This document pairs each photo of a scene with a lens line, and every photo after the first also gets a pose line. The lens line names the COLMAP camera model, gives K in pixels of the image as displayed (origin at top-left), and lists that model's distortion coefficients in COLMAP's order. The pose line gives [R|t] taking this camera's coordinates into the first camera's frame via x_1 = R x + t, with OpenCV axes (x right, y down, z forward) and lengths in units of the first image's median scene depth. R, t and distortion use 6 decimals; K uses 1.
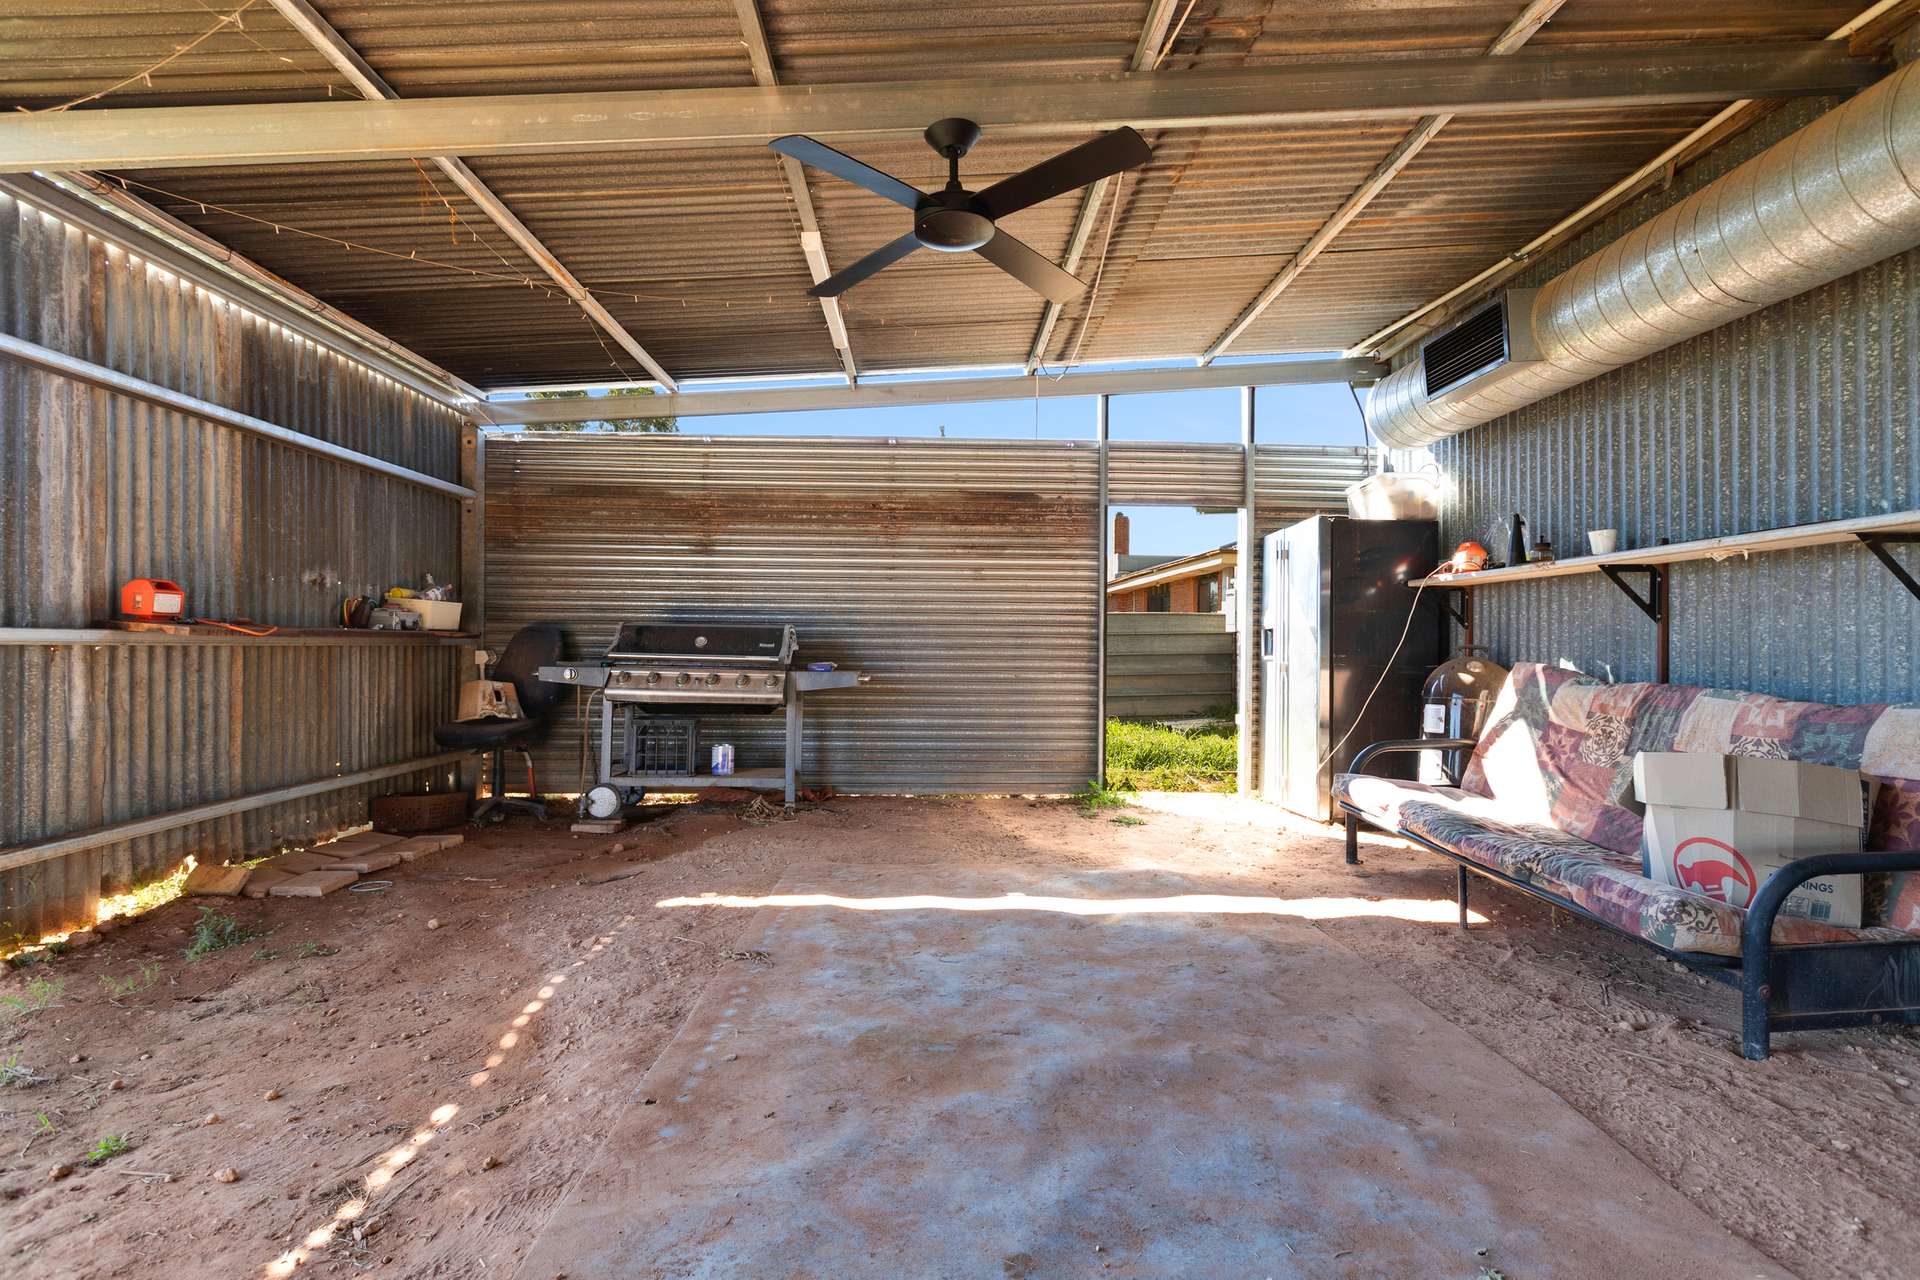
lens RADIAL K [[892.4, 0, 962.1], [0, 892.4, 643.5], [0, 0, 1]] dist [0.001908, 0.000408]
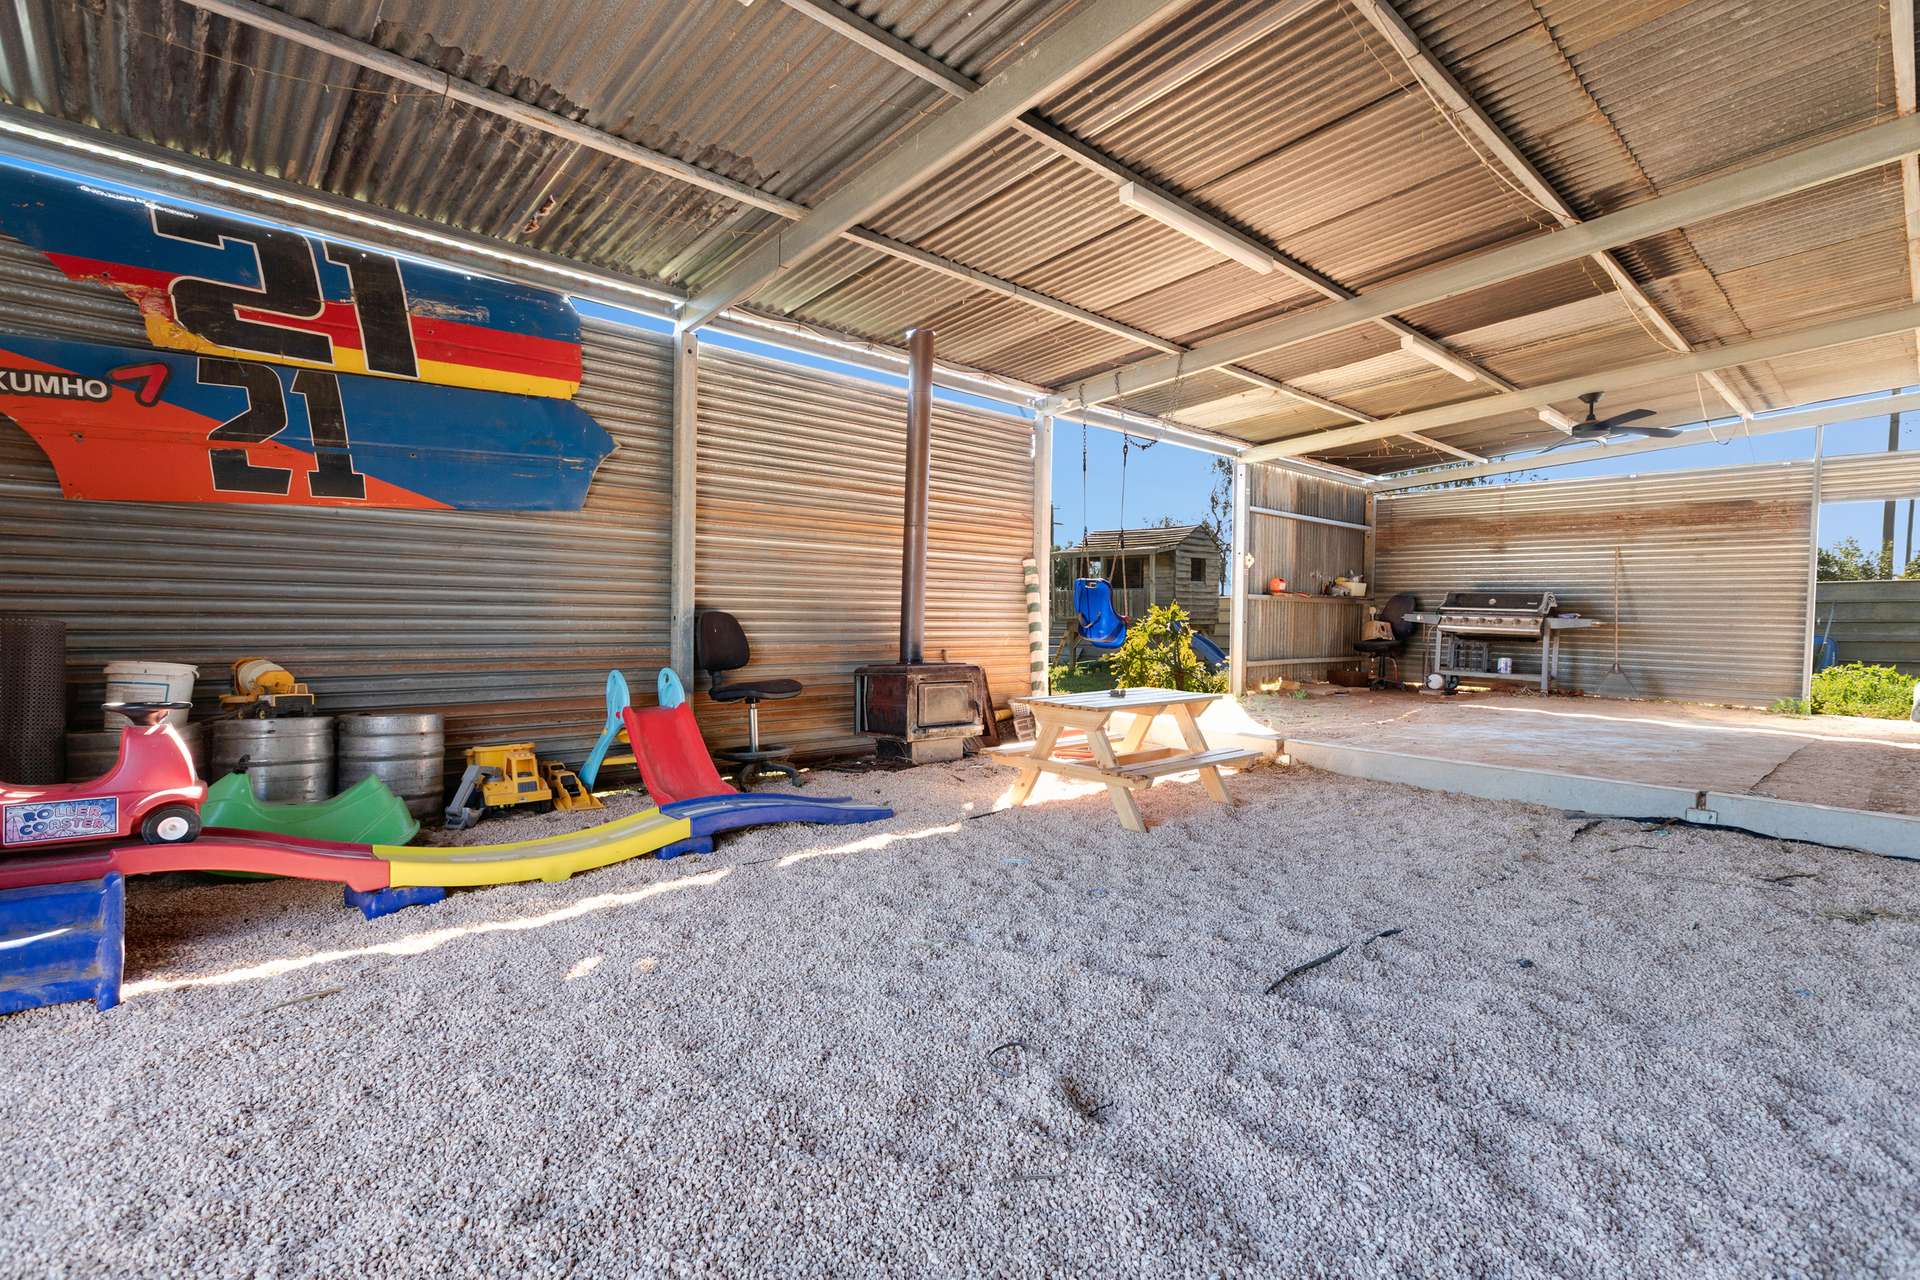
lens RADIAL K [[892.4, 0, 962.1], [0, 892.4, 643.5], [0, 0, 1]] dist [0.001908, 0.000408]
pose [[0.650538, 0.031887, -0.758804, 0.372680], [-0.010576, 0.999402, 0.032930, 0.032586], [0.759400, -0.013397, 0.650486, -0.974673]]
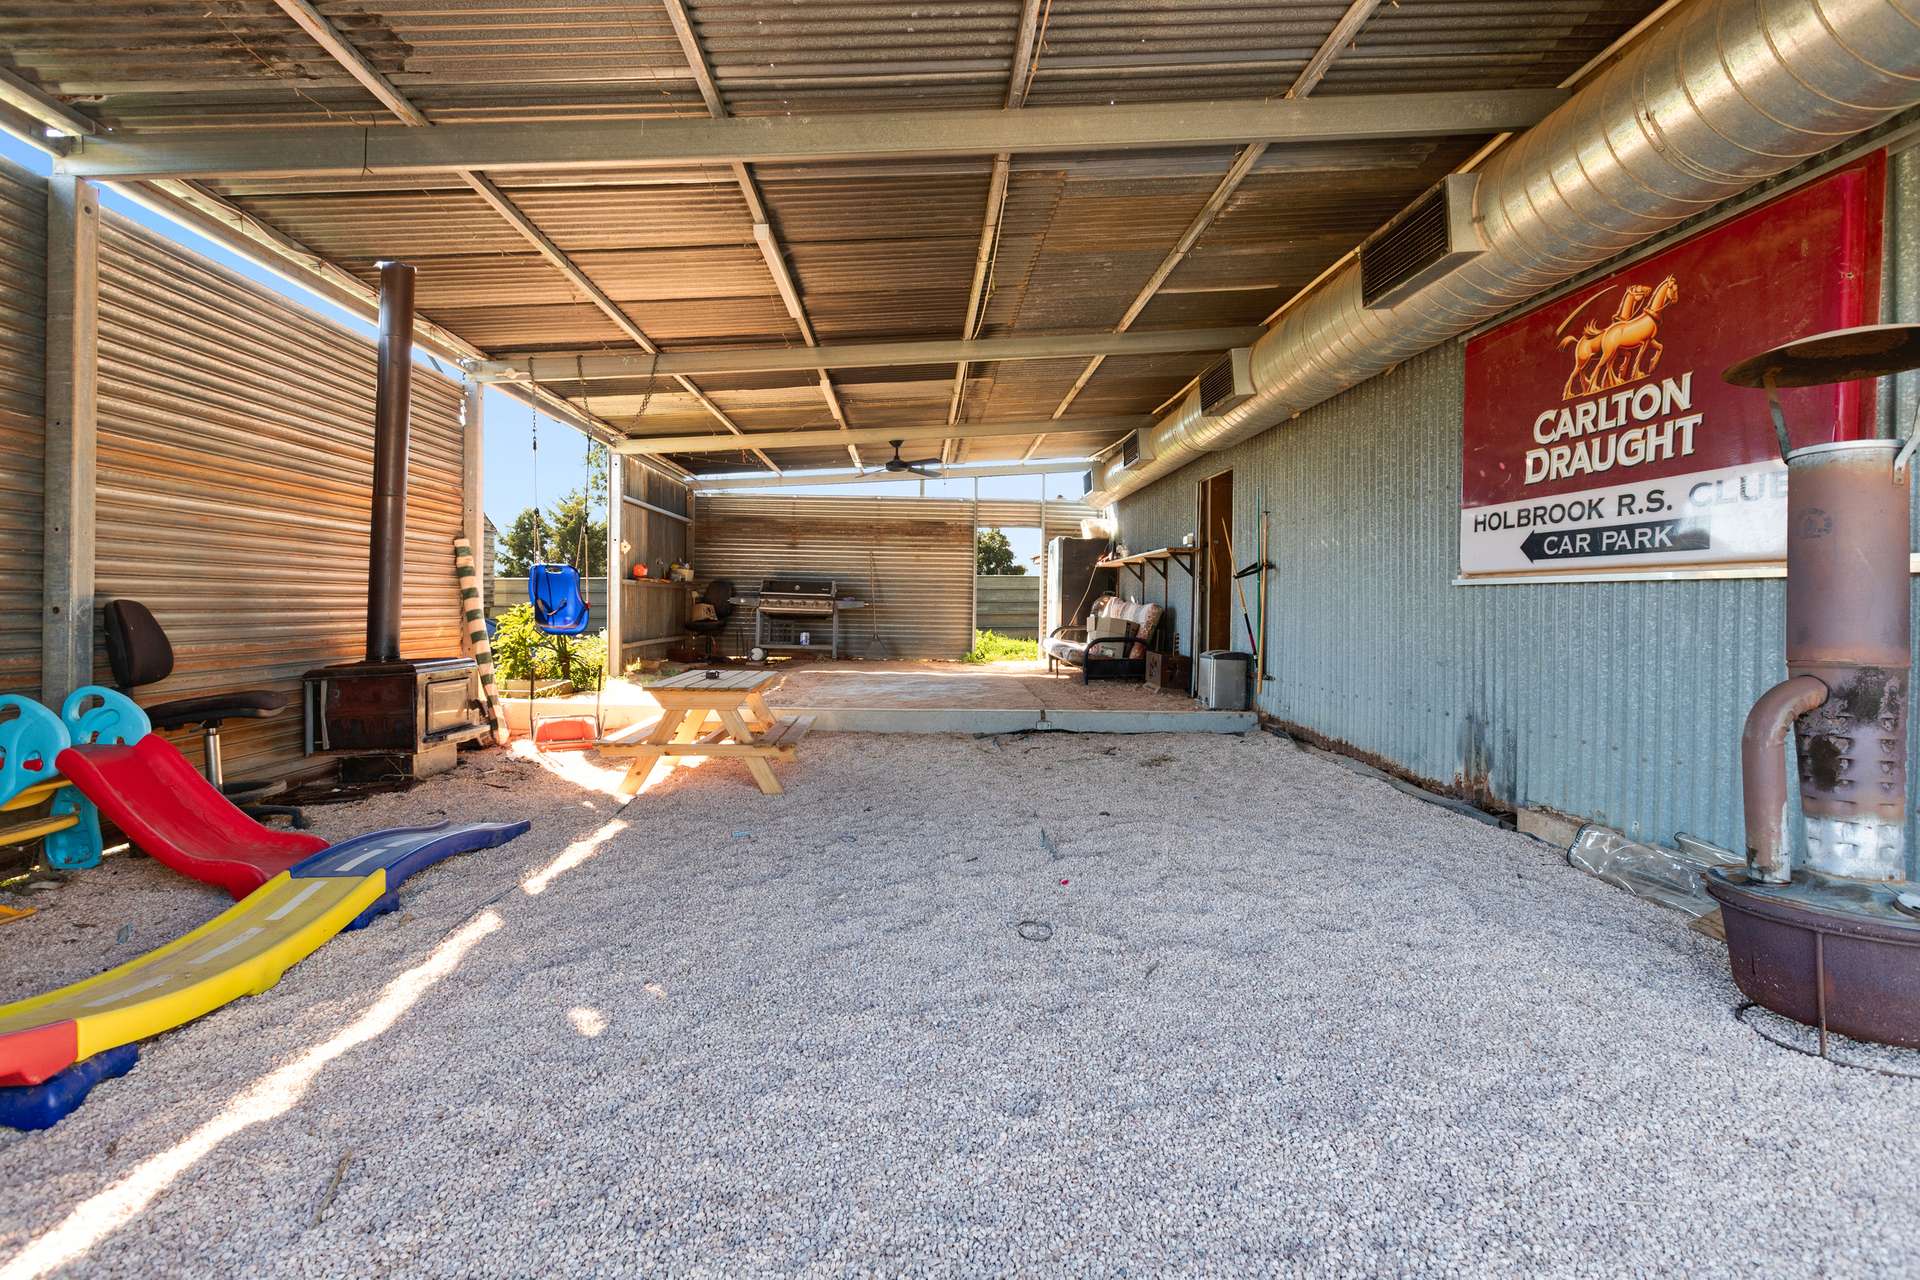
lens RADIAL K [[877.7, 0, 955.4], [0, 877.7, 607.9], [0, 0, 1]] dist [0.027812, 0.000315]
pose [[0.999927, 0.008170, 0.008921, 0.095097], [-0.008227, 0.999946, 0.006396, 0.029551], [-0.008868, -0.006469, 0.999940, -1.196759]]
